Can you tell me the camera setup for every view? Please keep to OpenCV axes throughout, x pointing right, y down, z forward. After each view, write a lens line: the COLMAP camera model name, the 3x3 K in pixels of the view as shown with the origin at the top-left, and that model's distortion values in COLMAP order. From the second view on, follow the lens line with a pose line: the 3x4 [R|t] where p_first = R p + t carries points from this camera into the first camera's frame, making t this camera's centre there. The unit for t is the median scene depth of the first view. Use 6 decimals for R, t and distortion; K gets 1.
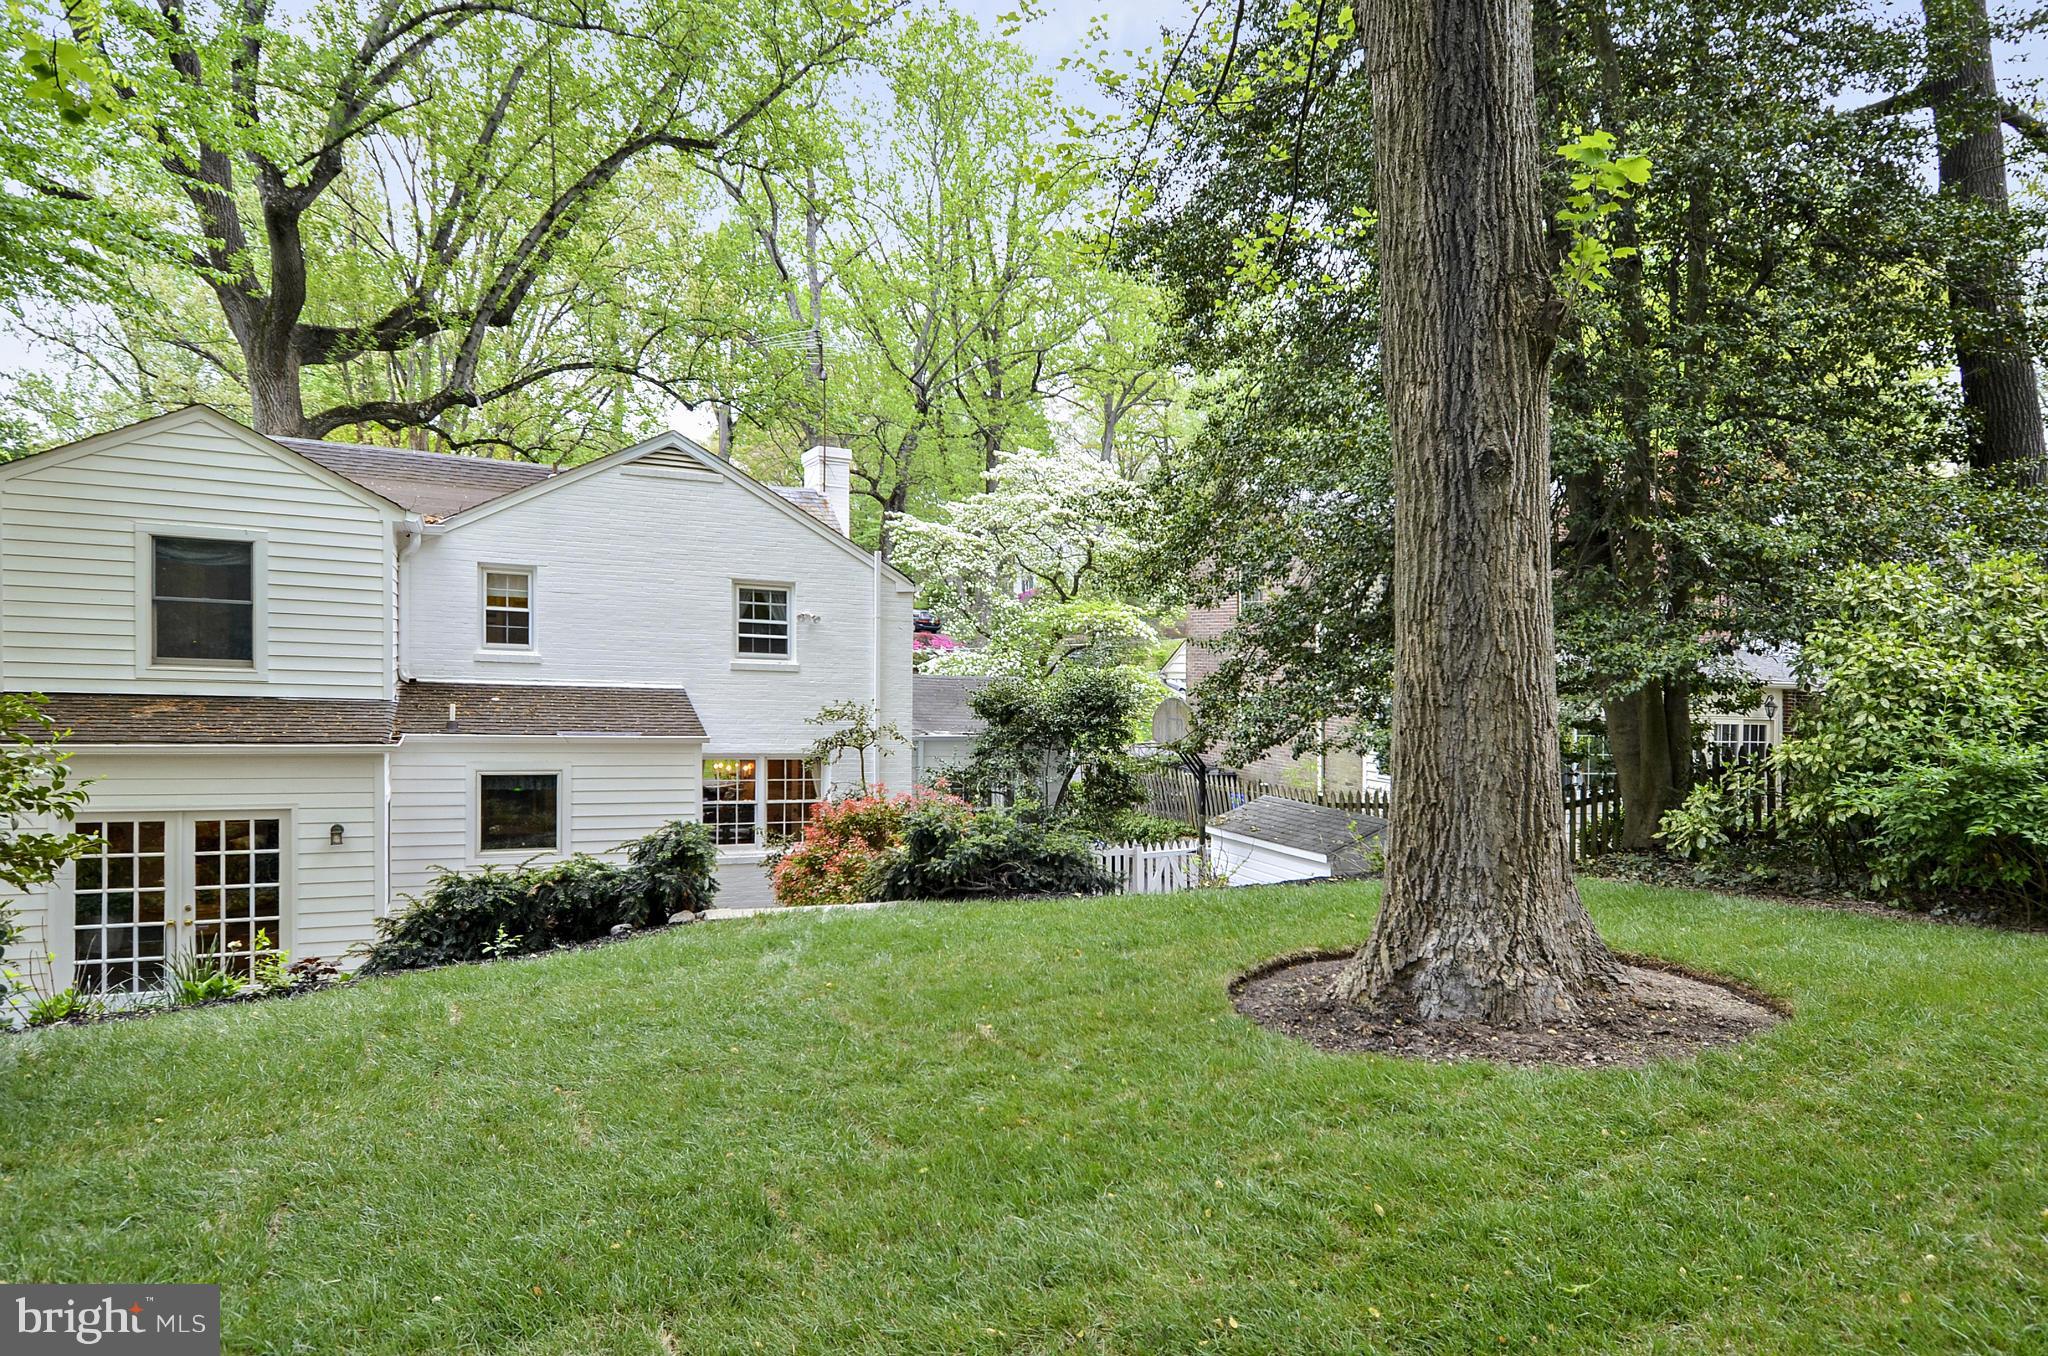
lens RADIAL K [[1076.2, 0, 997.5], [0, 1076.2, 670.9], [0, 0, 1]] dist [0.000980, -0.000358]
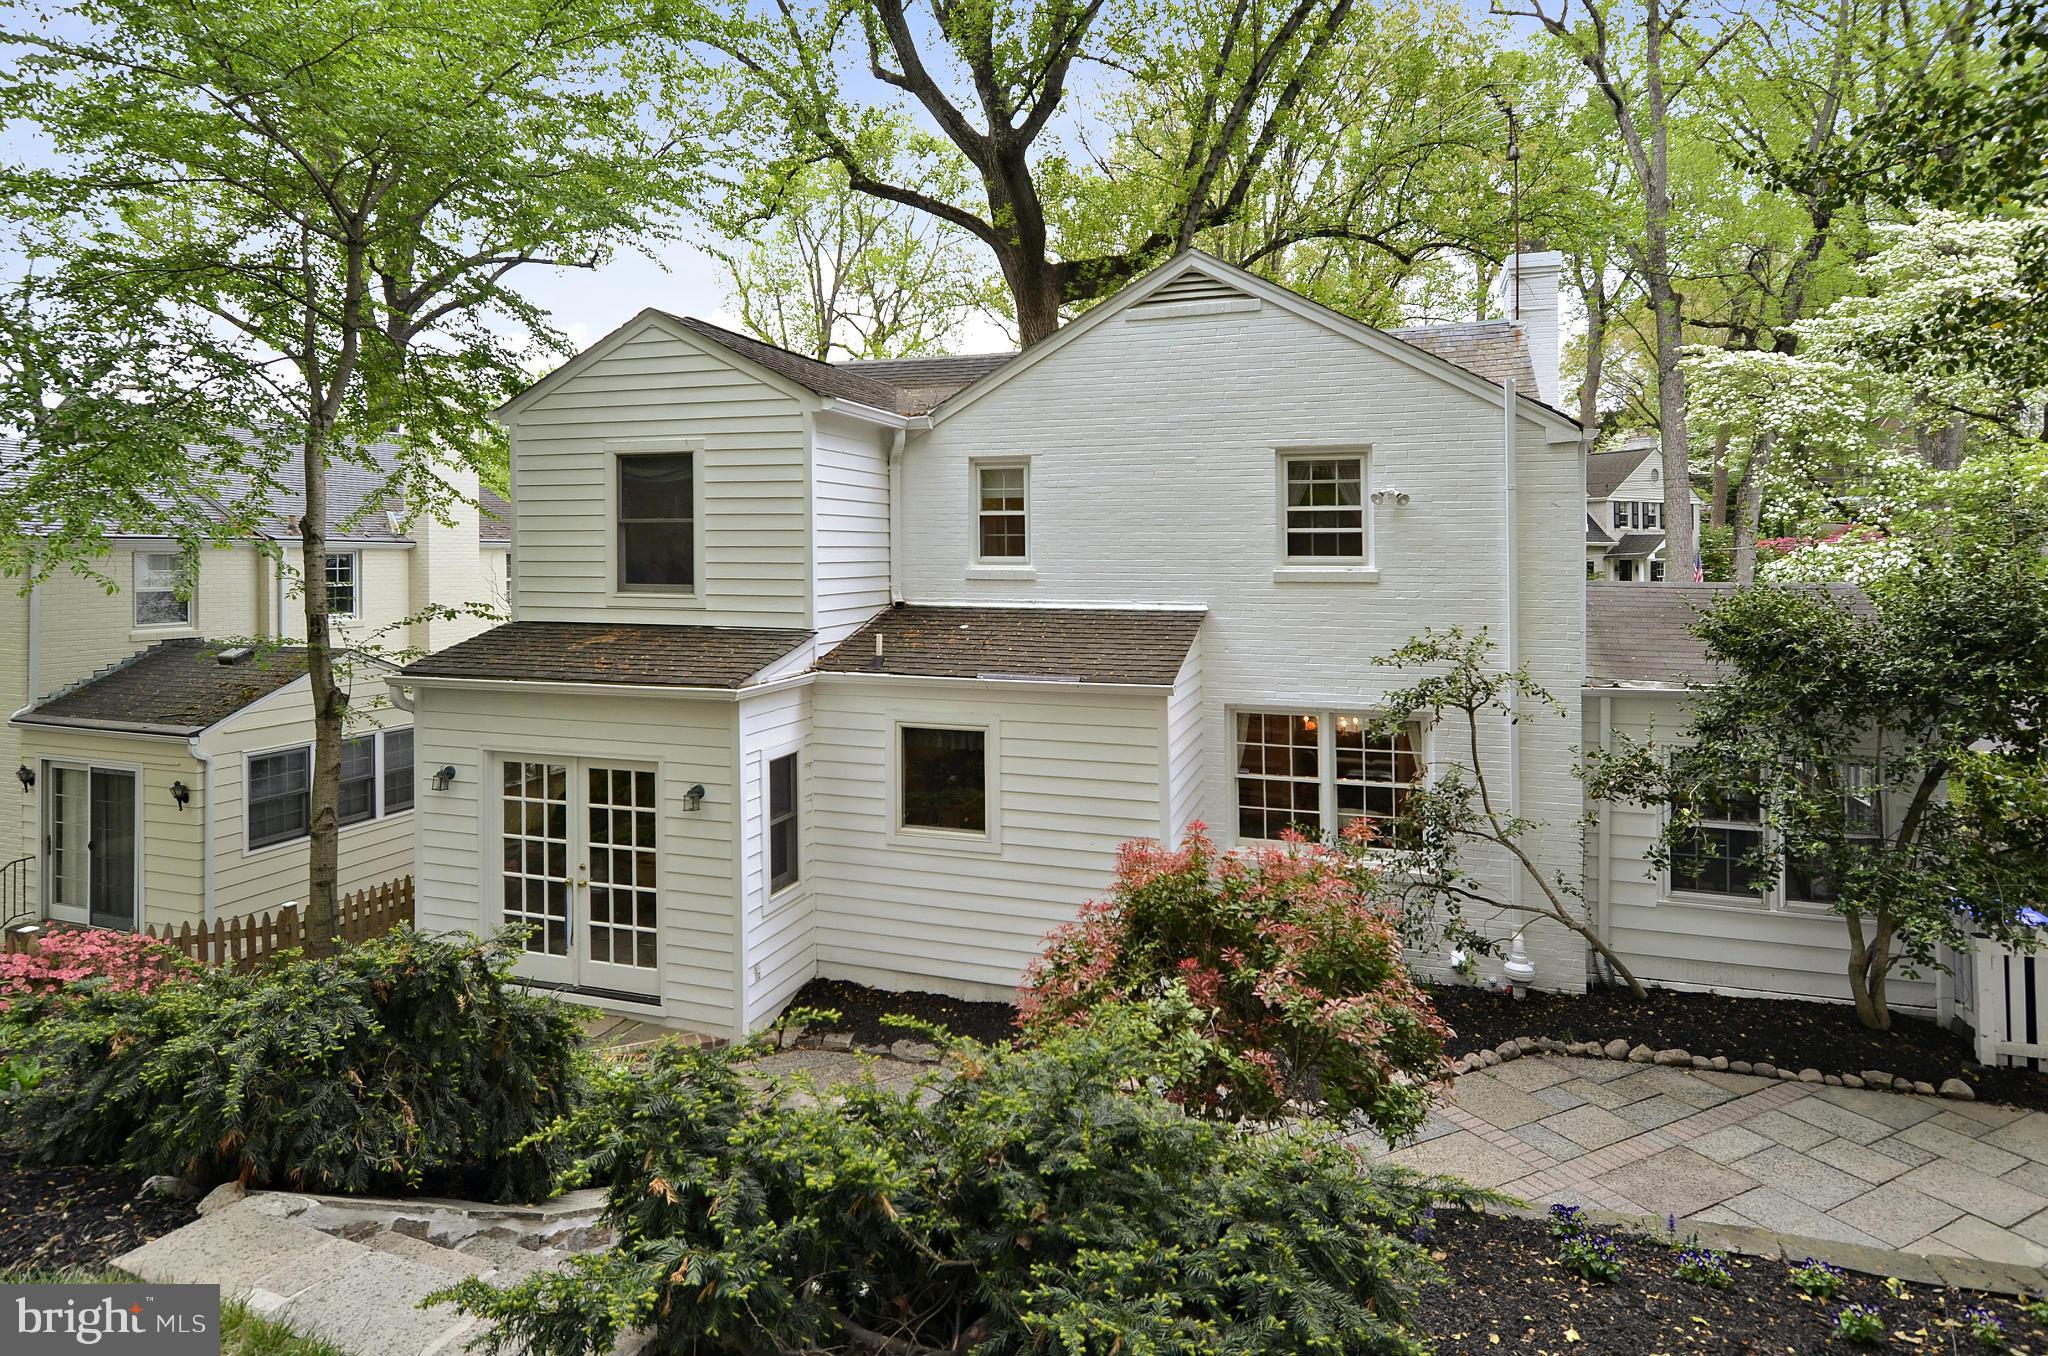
lens RADIAL K [[1132.7, 0, 1024.2], [0, 1132.7, 575.0], [0, 0, 1]] dist [0.001537, -0.000819]
pose [[0.762702, -0.027783, -0.646153, 0.099682], [0.022701, 0.999611, -0.016185, 0.002542], [0.646352, -0.002324, 0.763036, 0.382264]]
